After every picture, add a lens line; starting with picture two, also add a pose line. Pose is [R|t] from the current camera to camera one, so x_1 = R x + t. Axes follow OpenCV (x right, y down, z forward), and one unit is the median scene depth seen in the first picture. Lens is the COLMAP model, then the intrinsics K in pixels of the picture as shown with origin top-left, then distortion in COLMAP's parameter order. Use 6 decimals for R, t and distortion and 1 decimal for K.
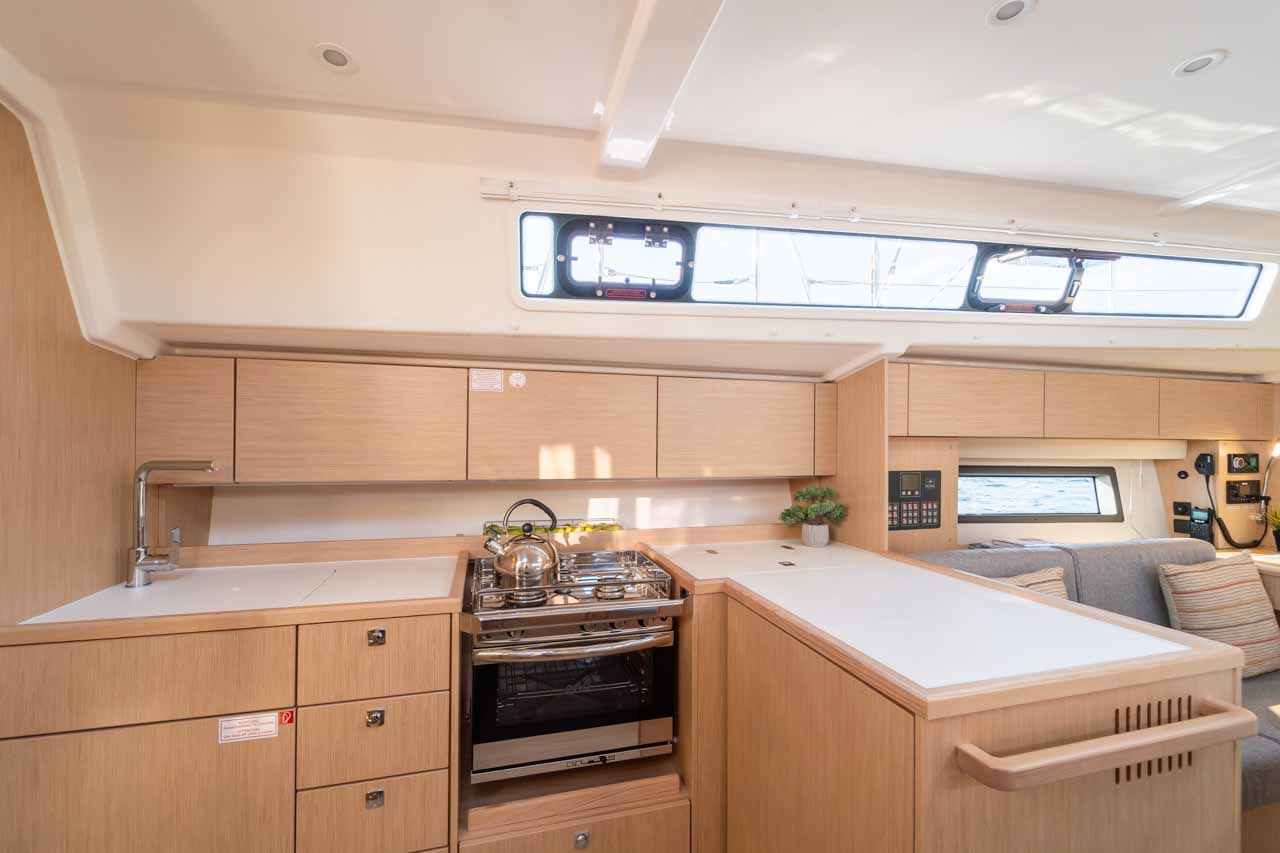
lens RADIAL K [[520.1, 0, 650.8], [0, 520.1, 433.7], [0, 0, 1]] dist [-0.001353, -0.000476]
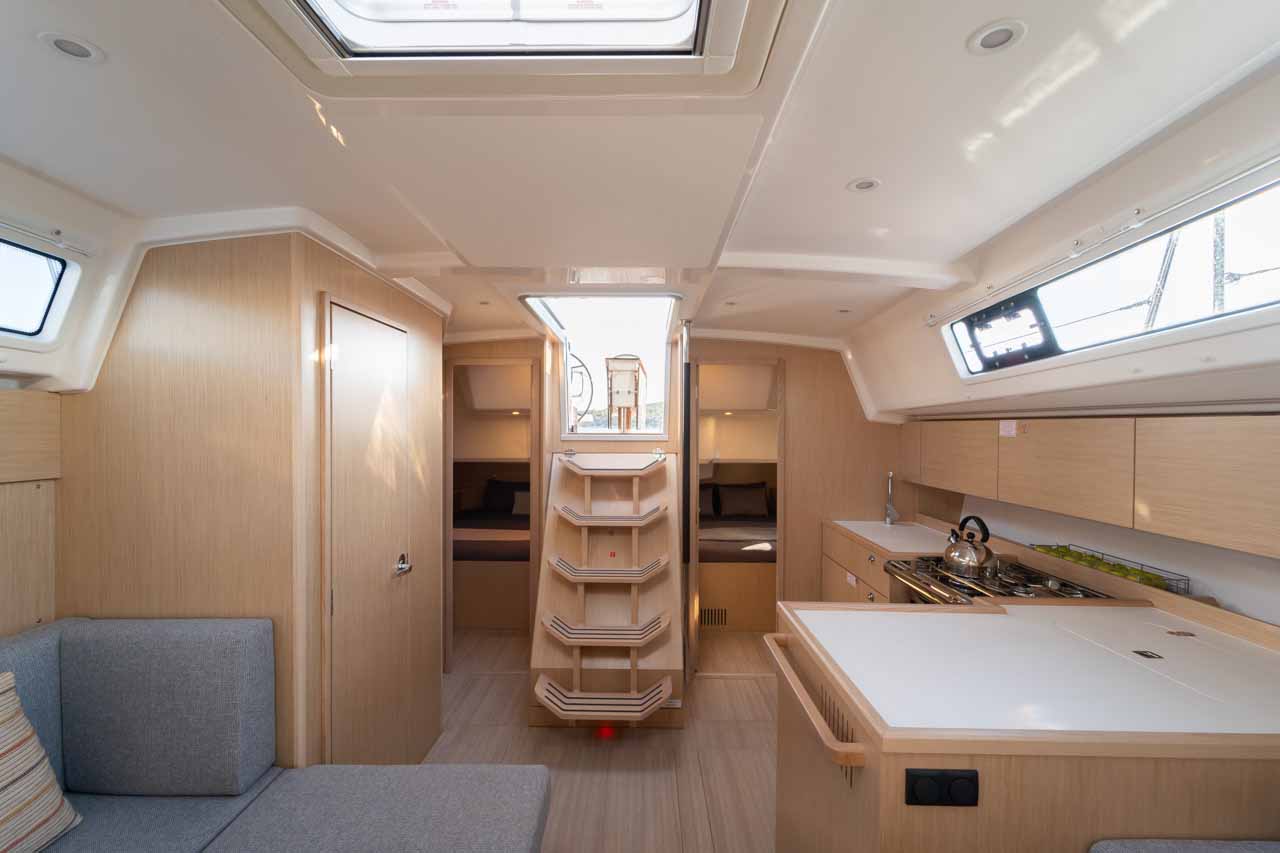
lens RADIAL K [[523.8, 0, 636.5], [0, 523.8, 430.9], [0, 0, 1]] dist [0.000062, -0.000137]
pose [[-0.284409, -0.001909, -0.958701, 1.092504], [-0.000882, 0.999998, -0.001729, -0.081241], [0.958703, 0.000353, -0.284411, 0.406909]]
